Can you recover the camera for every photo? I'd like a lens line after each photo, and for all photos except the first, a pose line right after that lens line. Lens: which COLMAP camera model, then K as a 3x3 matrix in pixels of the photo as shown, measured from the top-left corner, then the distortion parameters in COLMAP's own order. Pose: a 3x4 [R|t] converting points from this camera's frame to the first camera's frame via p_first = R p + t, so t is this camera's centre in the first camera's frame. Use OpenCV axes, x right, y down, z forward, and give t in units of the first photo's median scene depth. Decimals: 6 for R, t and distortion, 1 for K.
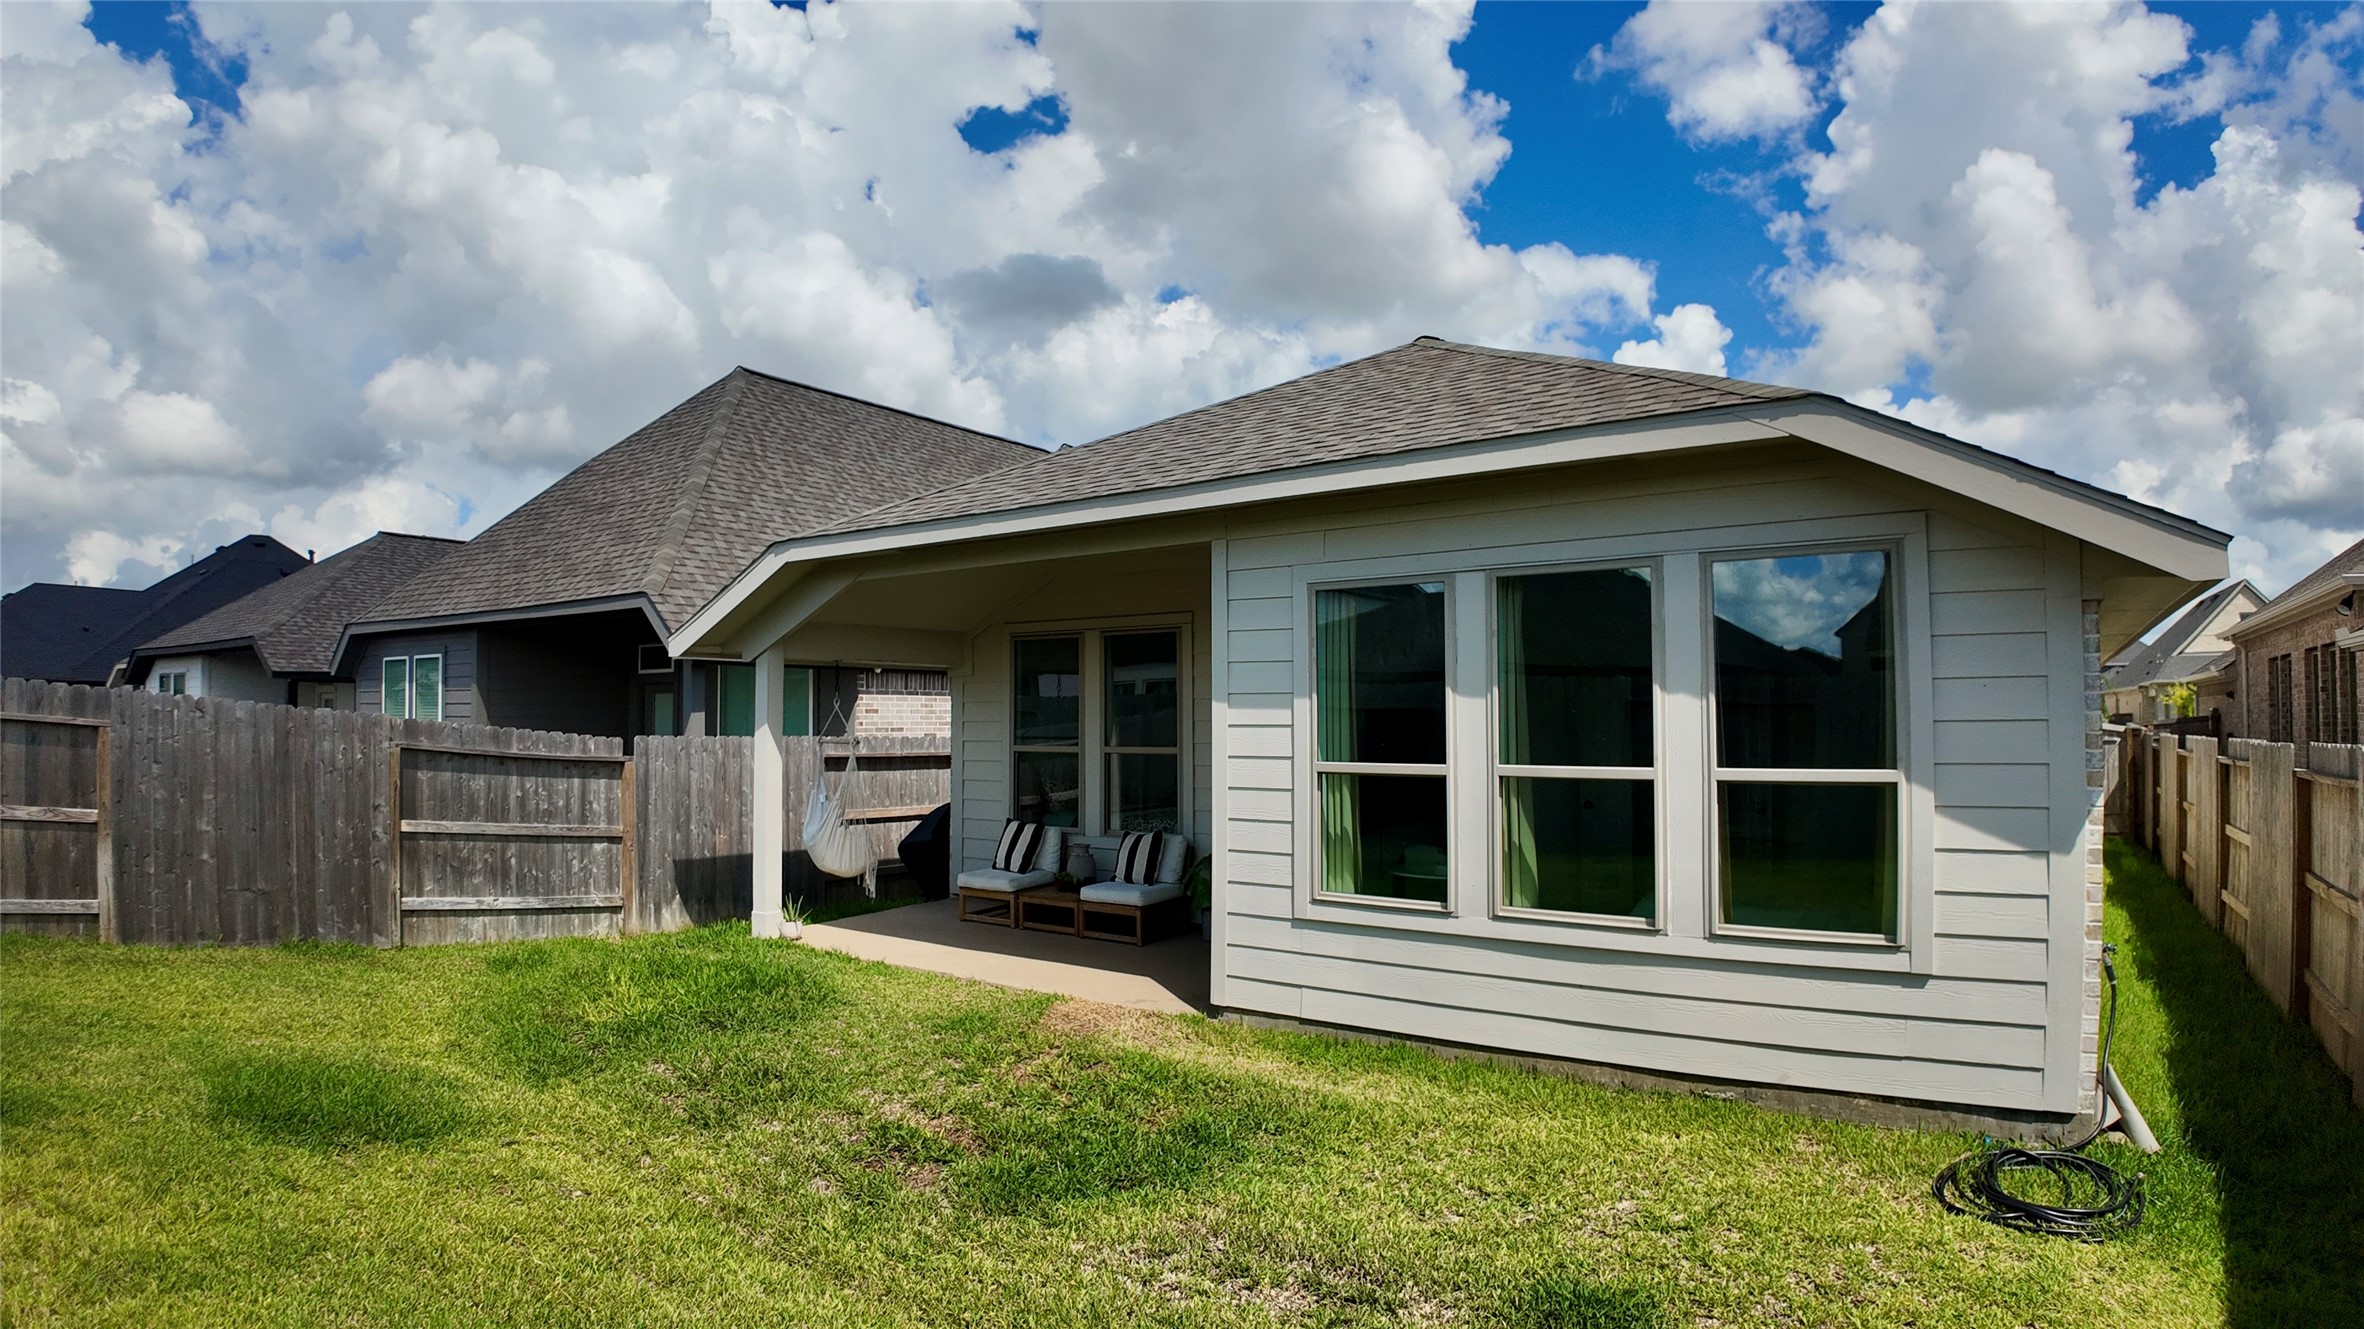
lens RADIAL K [[1259.2, 0, 1182.0], [0, 1259.2, 664.5], [0, 0, 1]] dist [-0.114270, -0.001475]
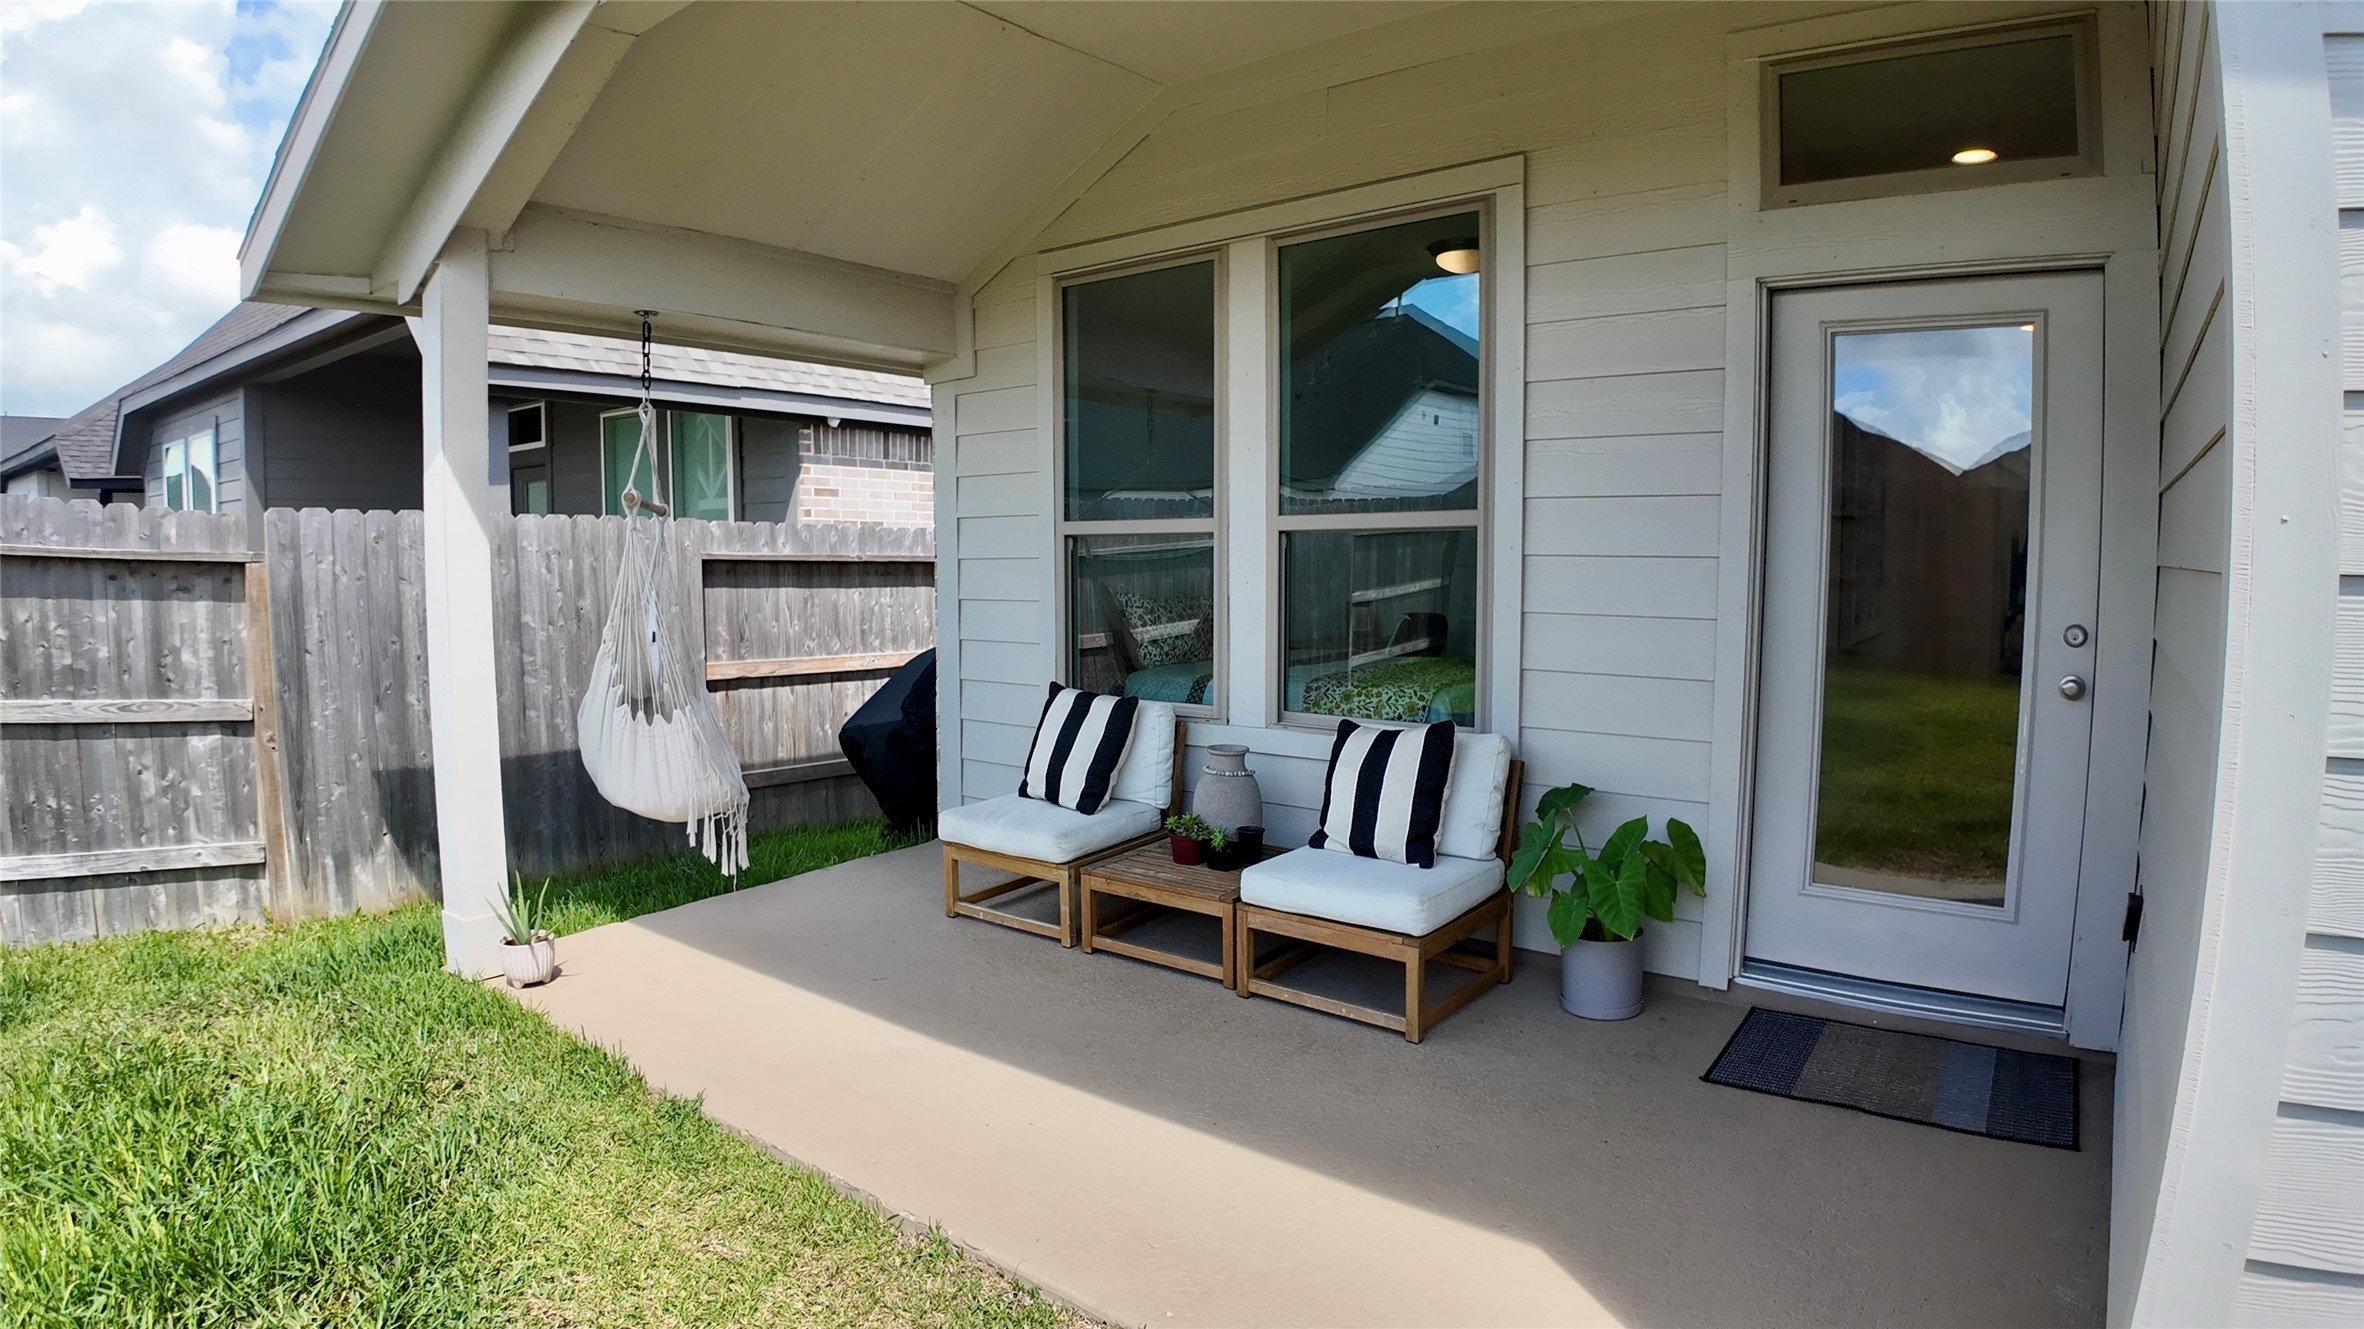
lens RADIAL K [[1259.2, 0, 1182.0], [0, 1259.2, 664.5], [0, 0, 1]] dist [-0.114270, -0.001475]
pose [[0.999218, 0.005613, -0.039129, -0.077490], [-0.000618, 0.991965, 0.126515, 0.061412], [0.039525, -0.126392, 0.991193, 0.573332]]
